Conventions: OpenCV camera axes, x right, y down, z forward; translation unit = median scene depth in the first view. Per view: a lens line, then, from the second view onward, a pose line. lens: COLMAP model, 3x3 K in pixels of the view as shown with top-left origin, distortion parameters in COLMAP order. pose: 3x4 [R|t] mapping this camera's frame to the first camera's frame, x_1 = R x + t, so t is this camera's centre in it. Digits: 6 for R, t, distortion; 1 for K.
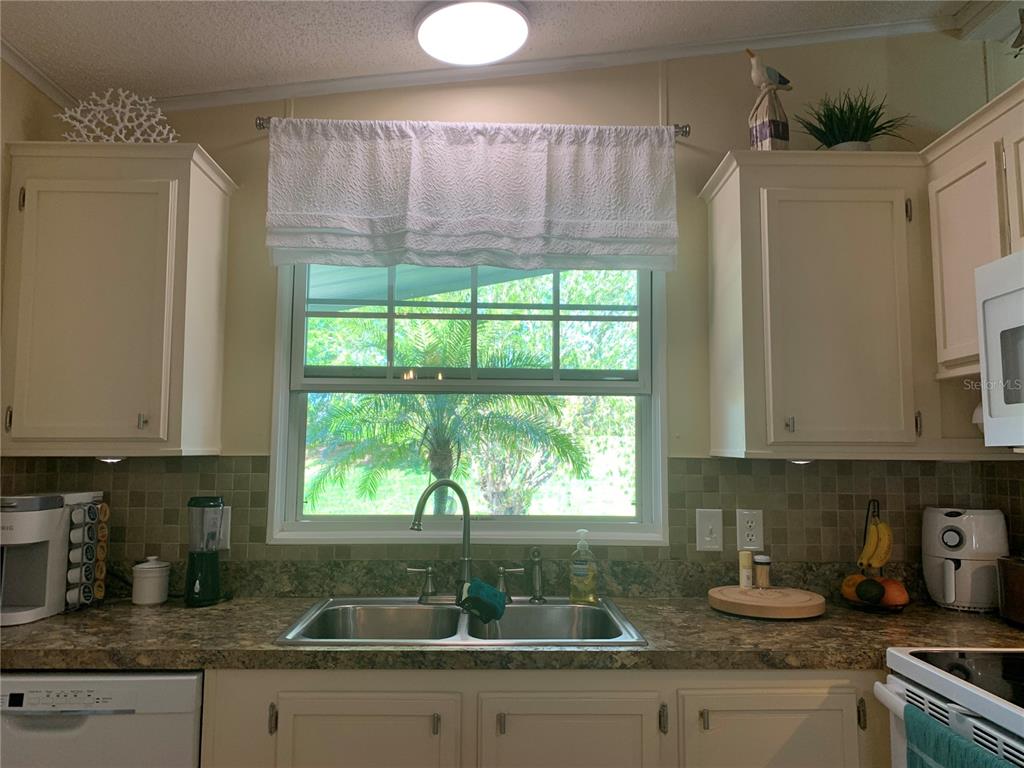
lens RADIAL K [[790.8, 0, 510.0], [0, 790.8, 359.7], [0, 0, 1]] dist [0.112778, -0.183527]
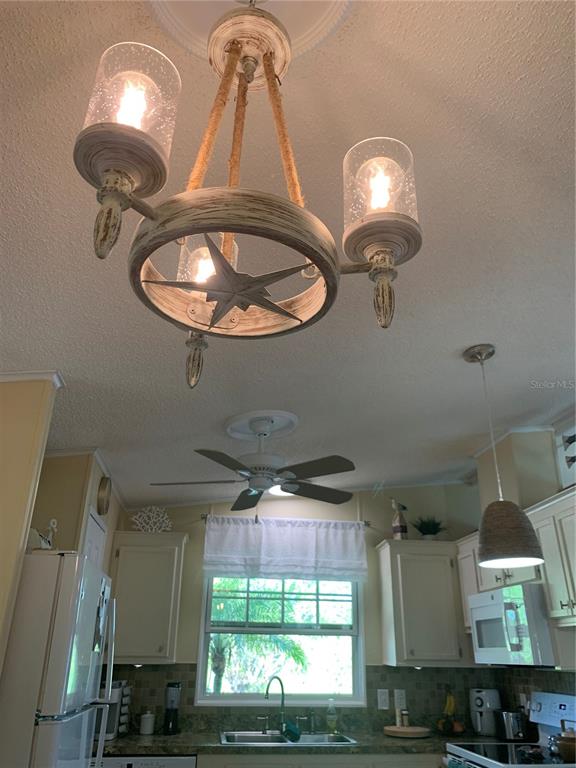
lens RADIAL K [[585.7, 0, 288.0], [0, 585.7, 371.9], [0, 0, 1]] dist [0.007706, -0.004099]
pose [[0.995543, 0.046451, 0.082071, -0.219895], [-0.017713, 0.946895, -0.321055, -0.142597], [-0.092626, 0.318170, 0.943498, -0.925467]]
